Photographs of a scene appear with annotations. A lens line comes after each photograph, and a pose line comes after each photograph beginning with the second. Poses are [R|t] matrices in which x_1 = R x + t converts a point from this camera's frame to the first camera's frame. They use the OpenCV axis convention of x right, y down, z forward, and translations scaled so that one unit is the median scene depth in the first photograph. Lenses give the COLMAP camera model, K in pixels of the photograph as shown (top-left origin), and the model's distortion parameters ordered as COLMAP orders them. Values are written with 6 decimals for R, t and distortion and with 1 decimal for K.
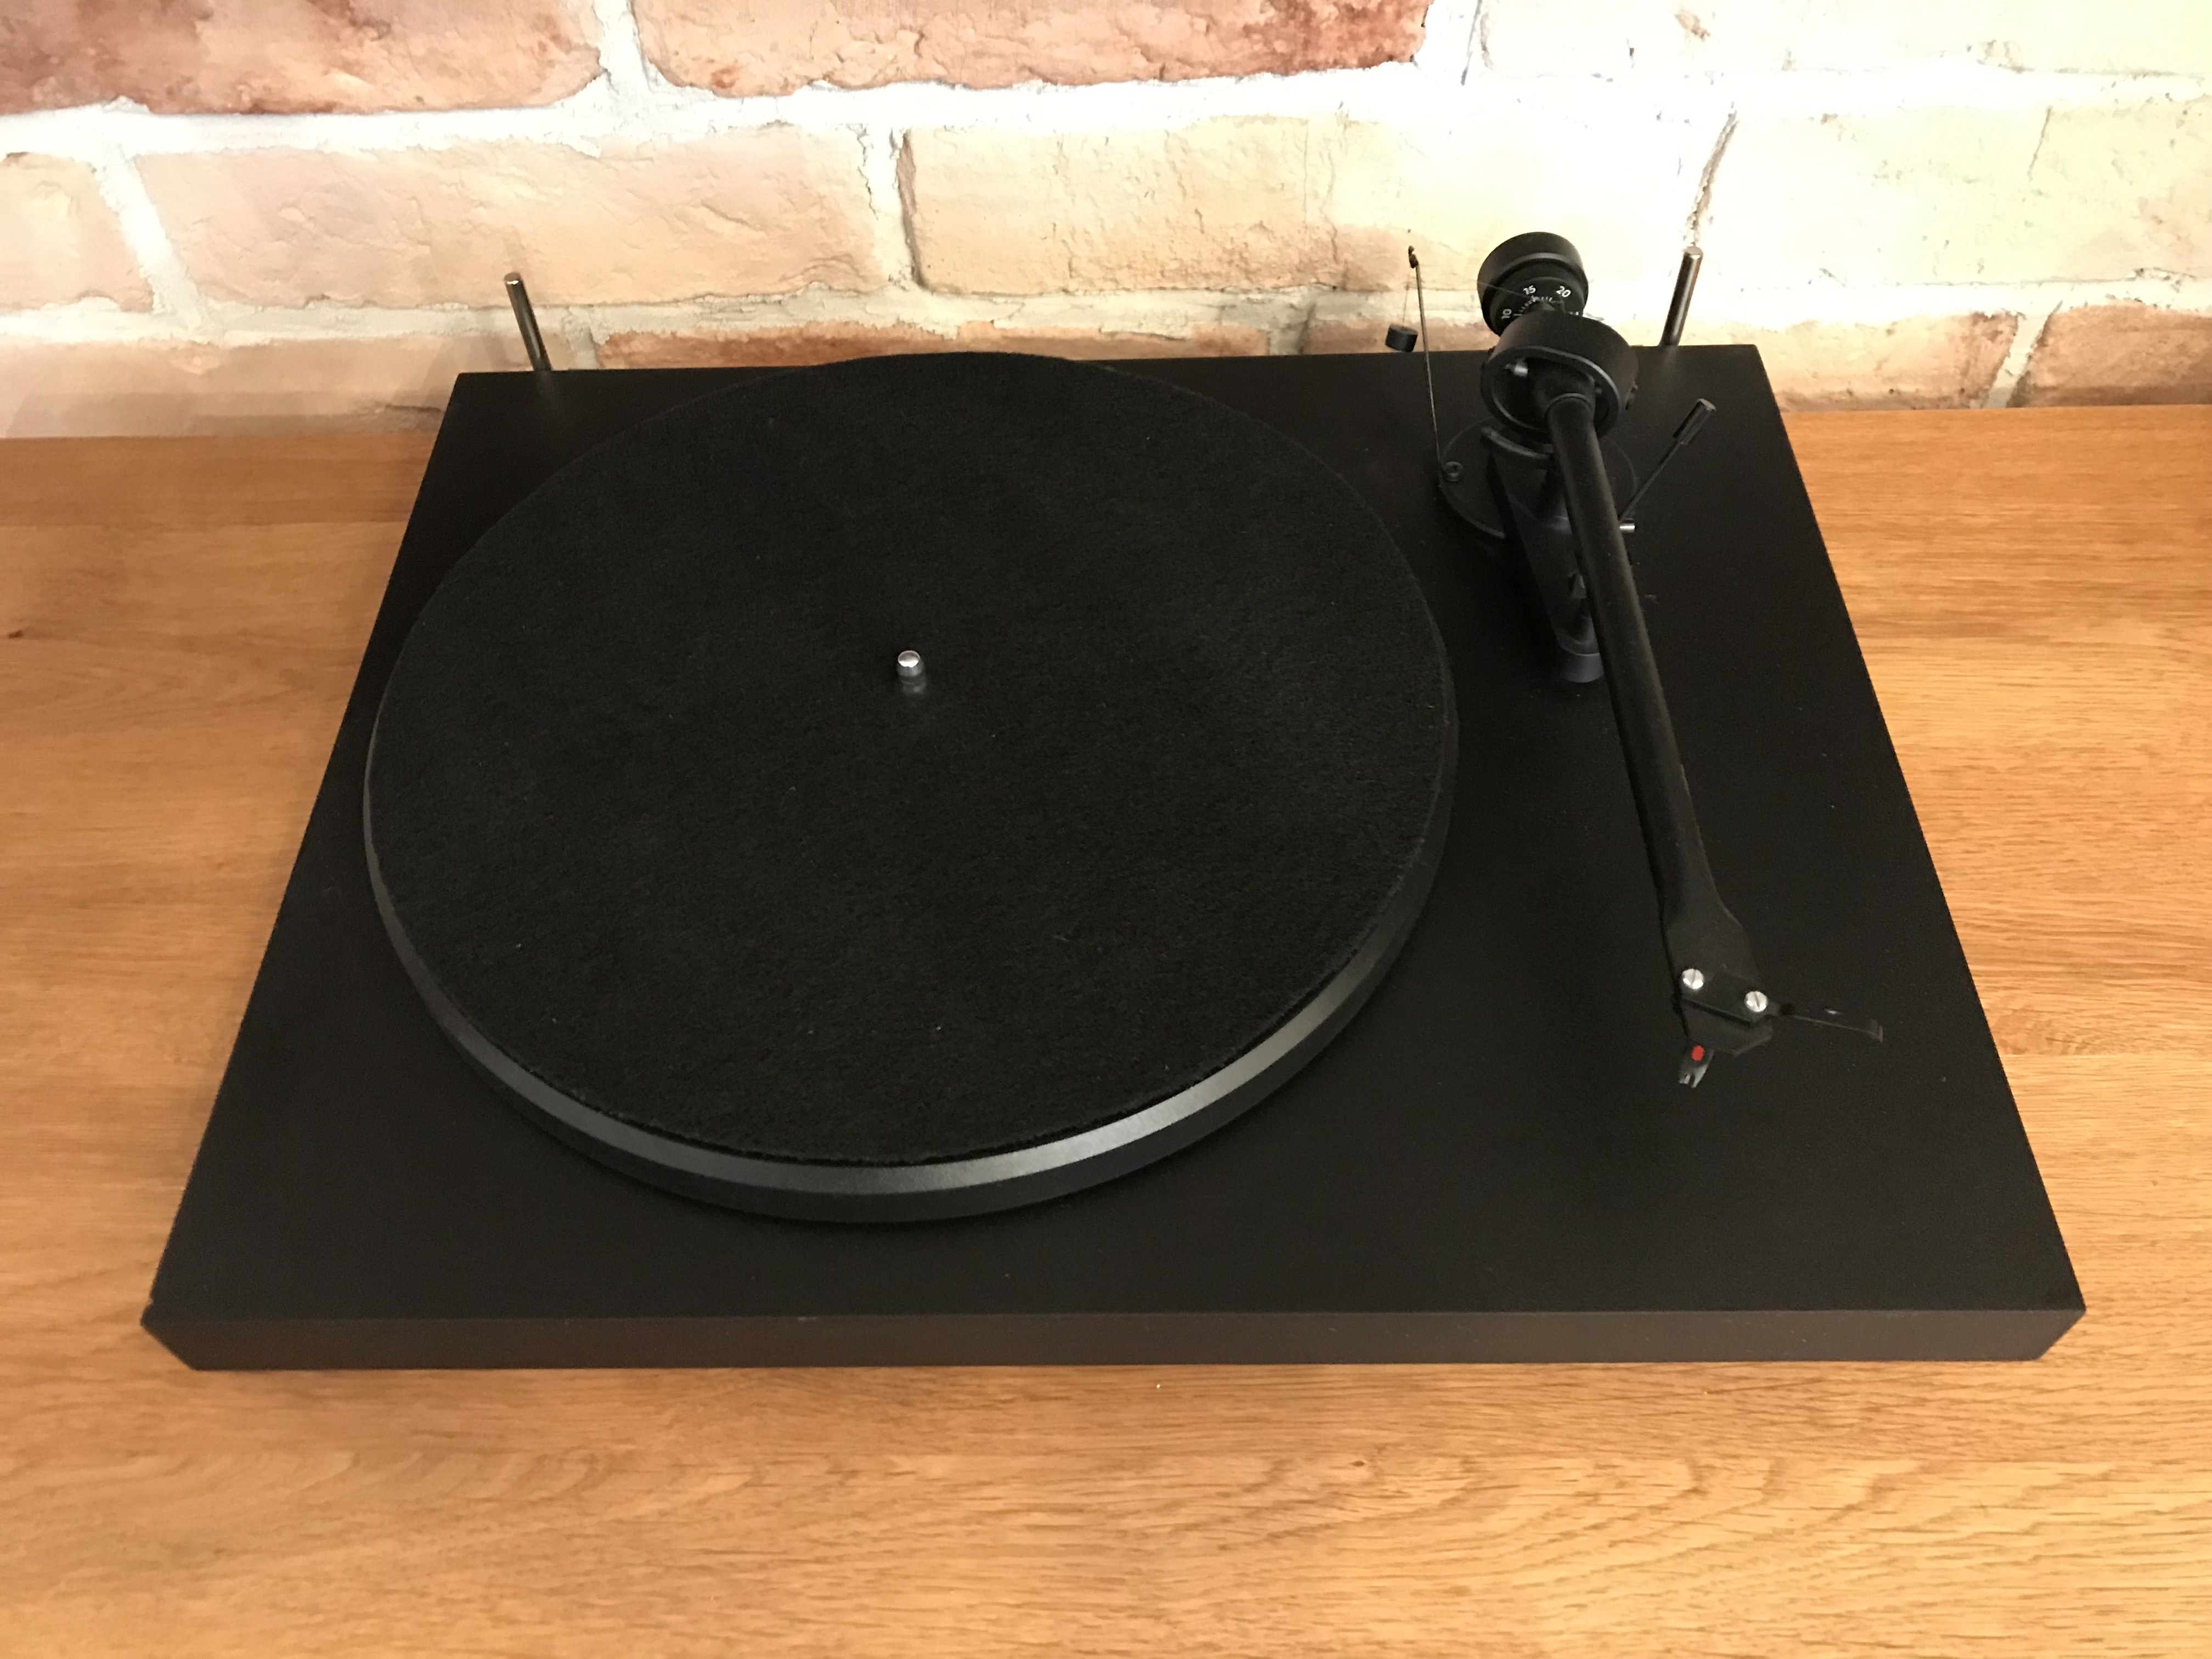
lens RADIAL K [[1860.7, 0, 1106.0], [0, 1860.7, 829.5], [0, 0, 1]] dist [-0.048274, 0.102344]
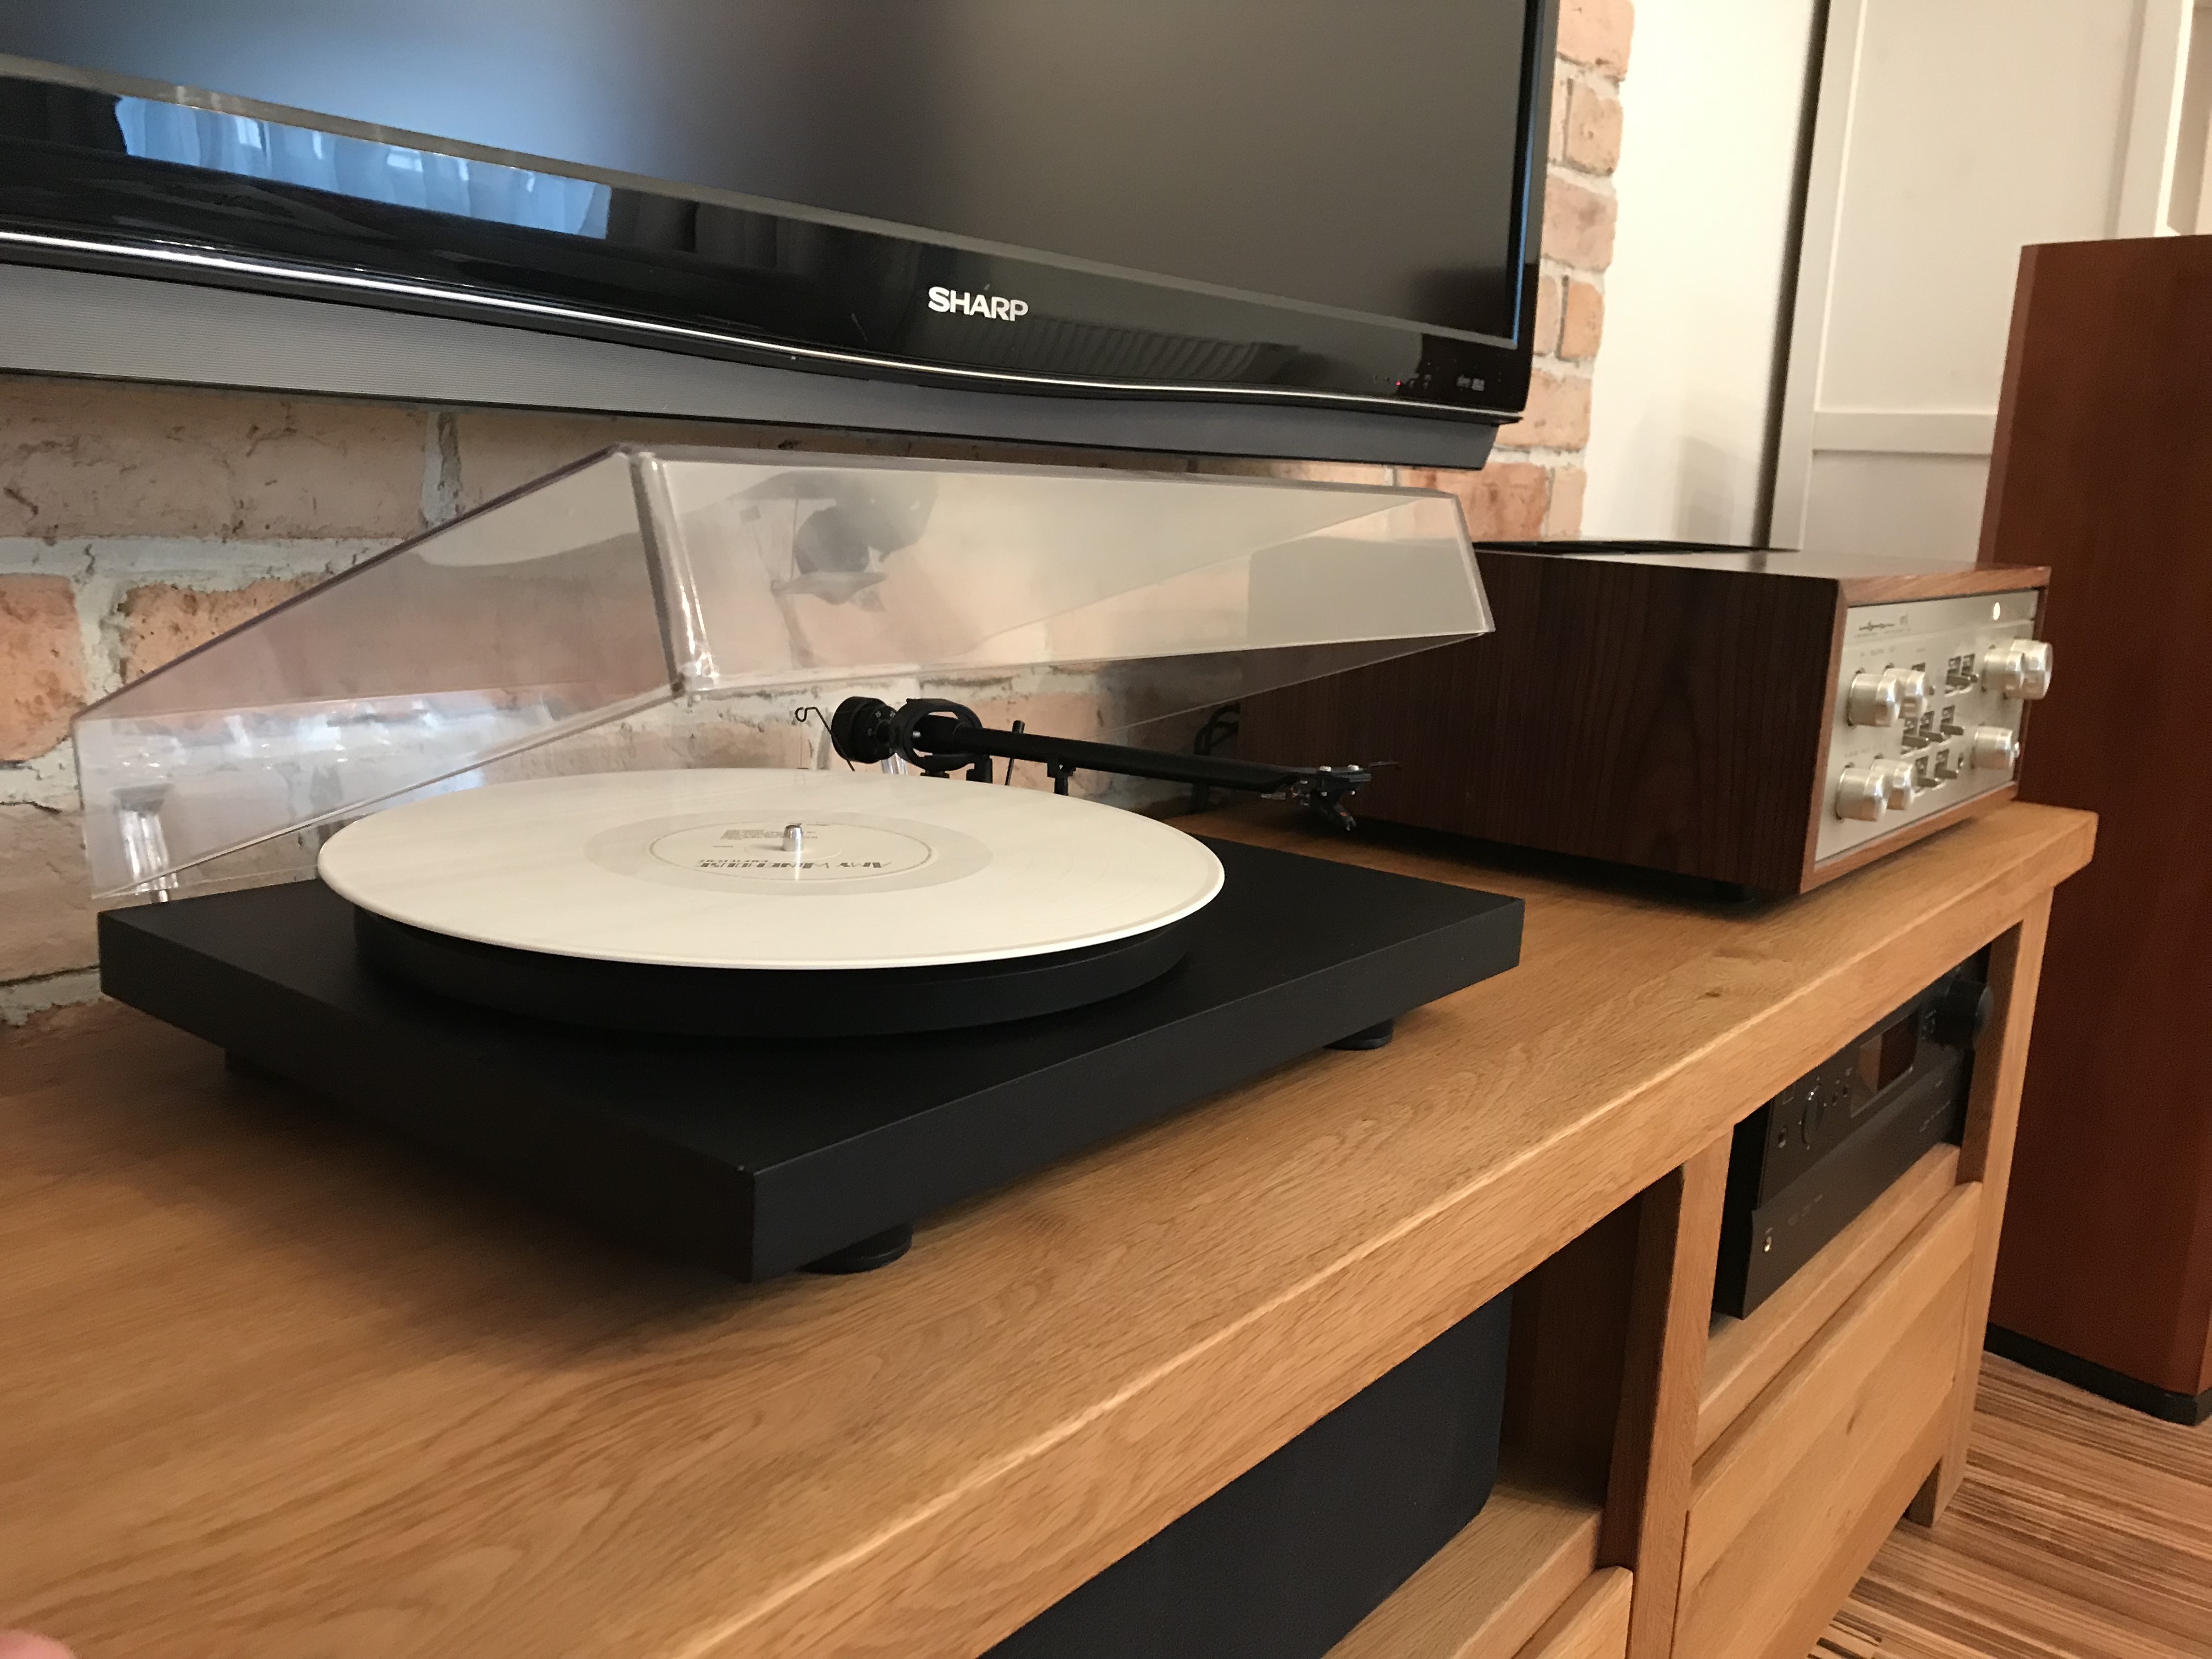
lens RADIAL K [[1797.0, 0, 1106.0], [0, 1797.0, 829.5], [0, 0, 1]] dist [0.005436, -0.000710]
pose [[0.602684, -0.096118, 0.792170, -0.792241], [0.589900, 0.722202, -0.361168, 0.408817], [-0.537392, 0.684971, 0.491959, 0.173583]]
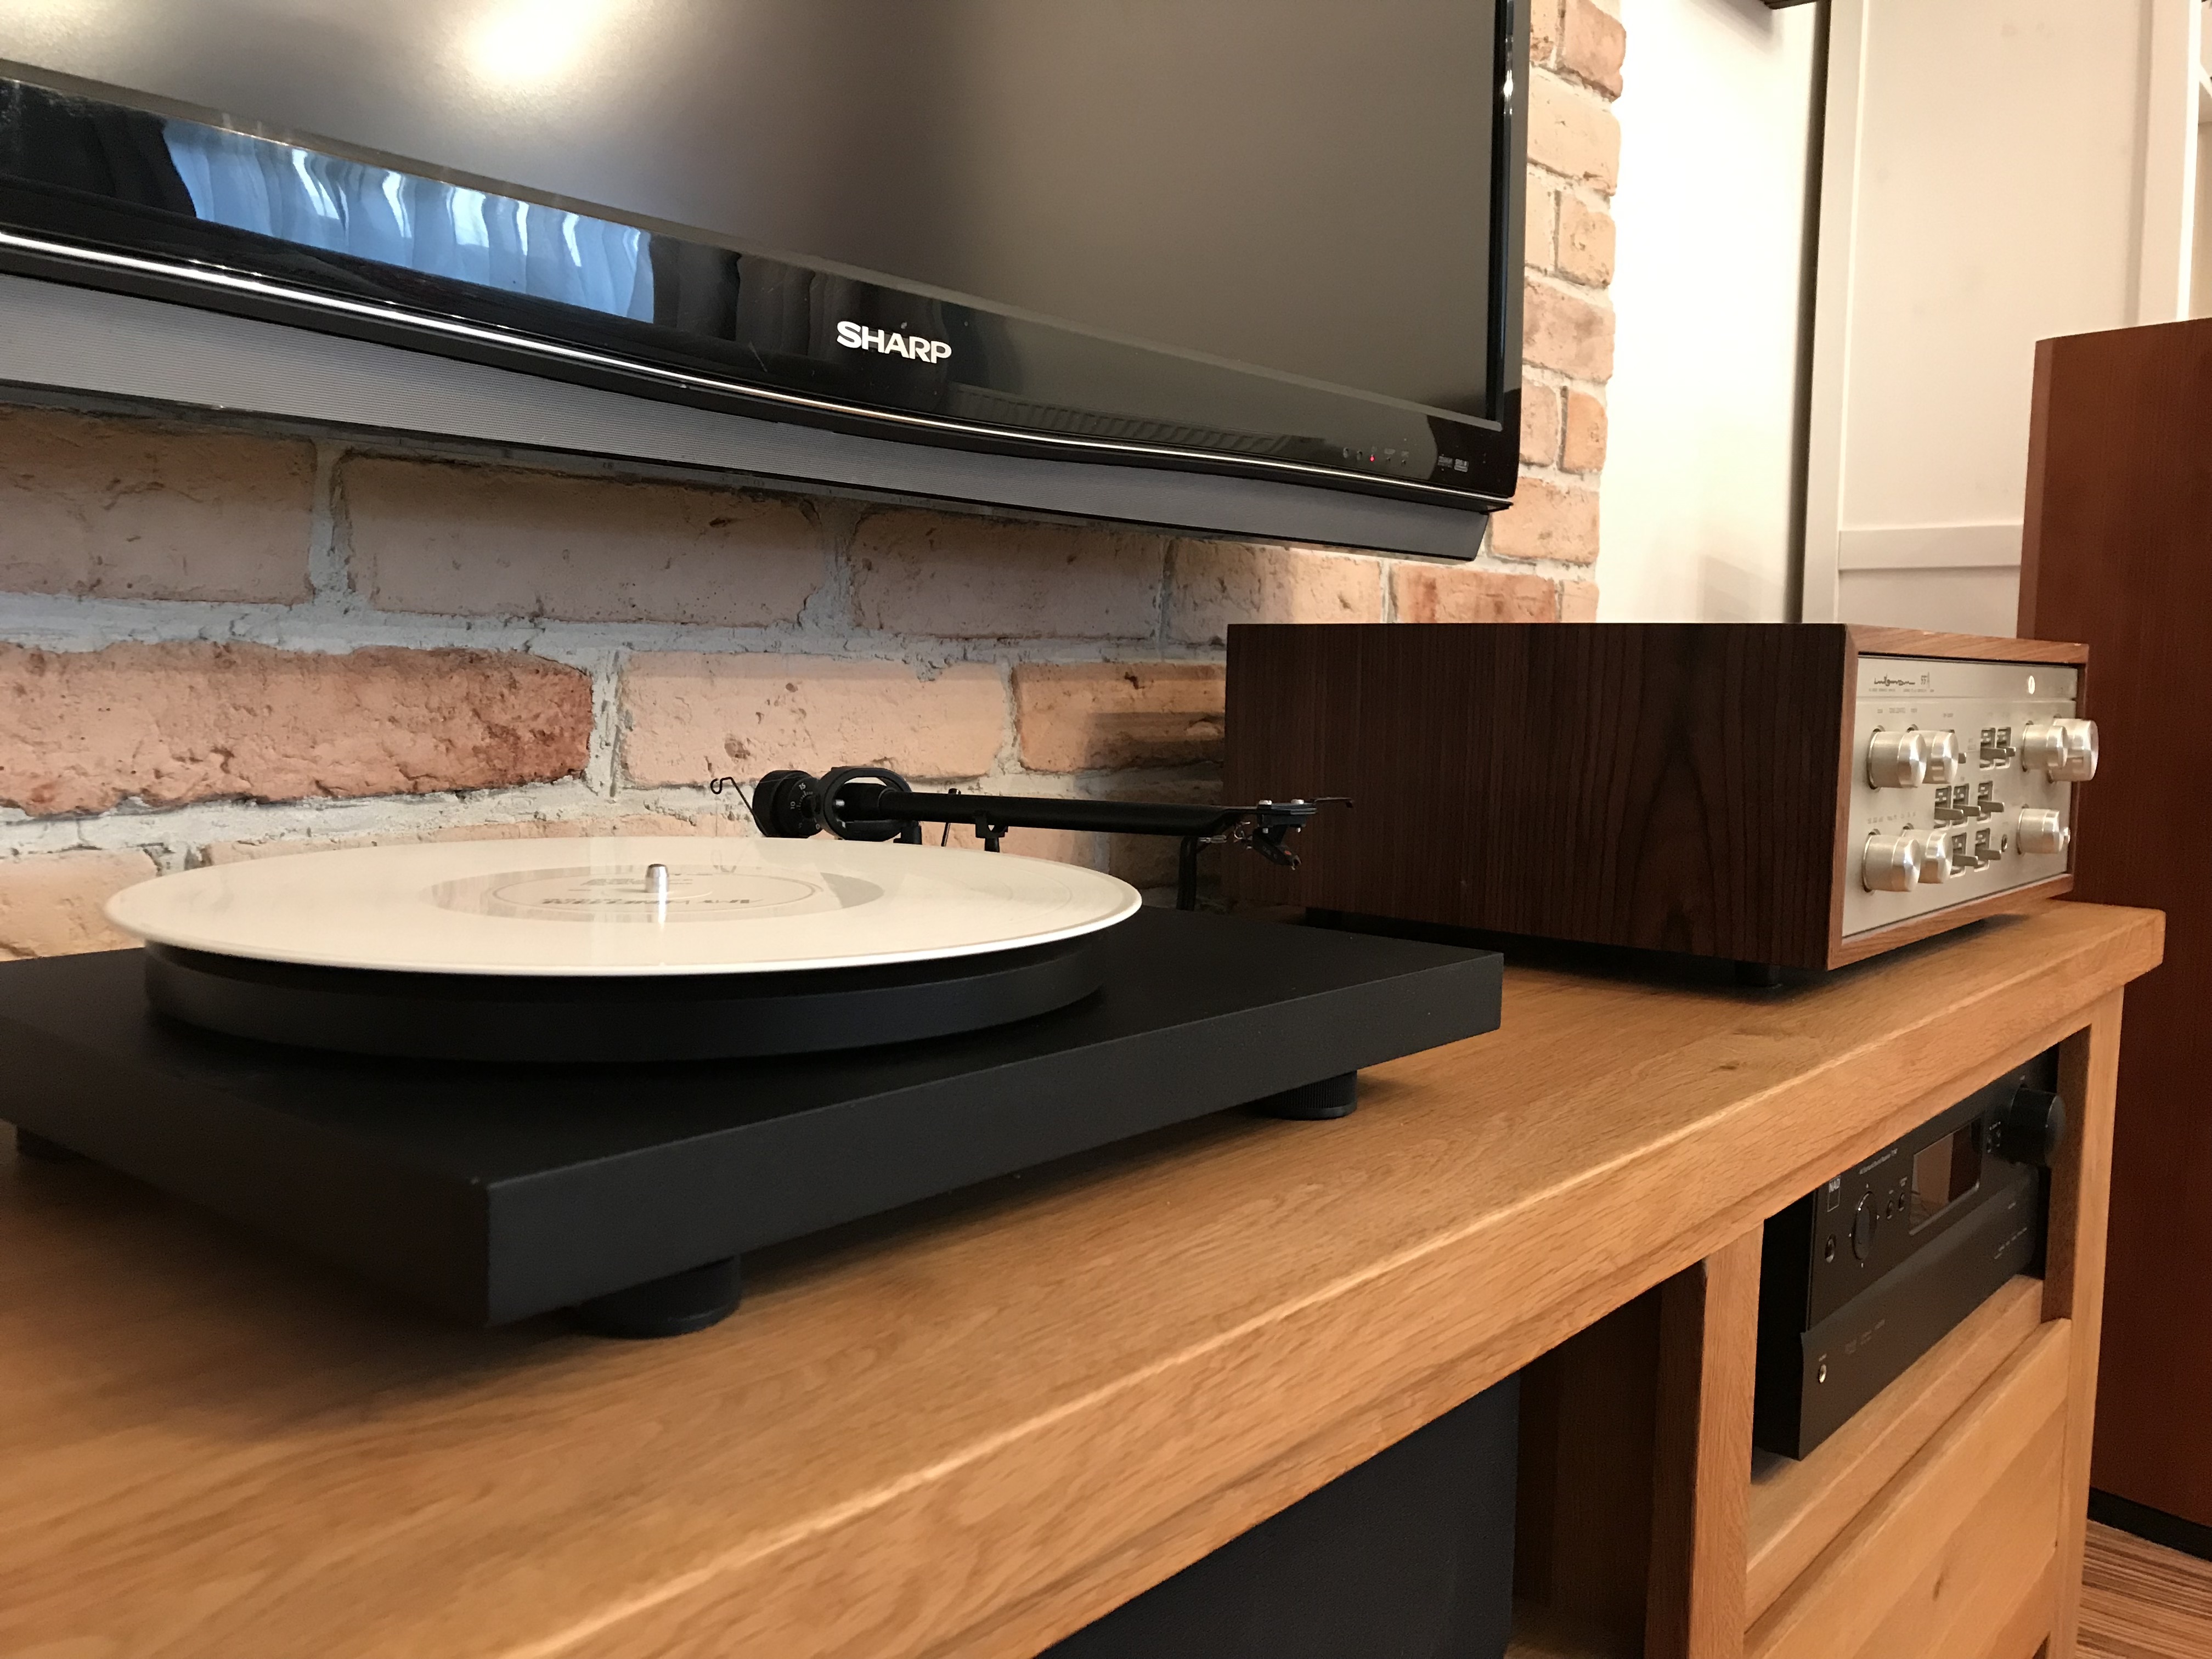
lens RADIAL K [[1798.6, 0, 1106.0], [0, 1798.6, 829.5], [0, 0, 1]] dist [0.012222, -0.001497]
pose [[0.626002, -0.026543, 0.779370, -0.659900], [0.594617, 0.662855, -0.455031, 0.474937], [-0.504531, 0.748277, 0.430731, 0.247633]]
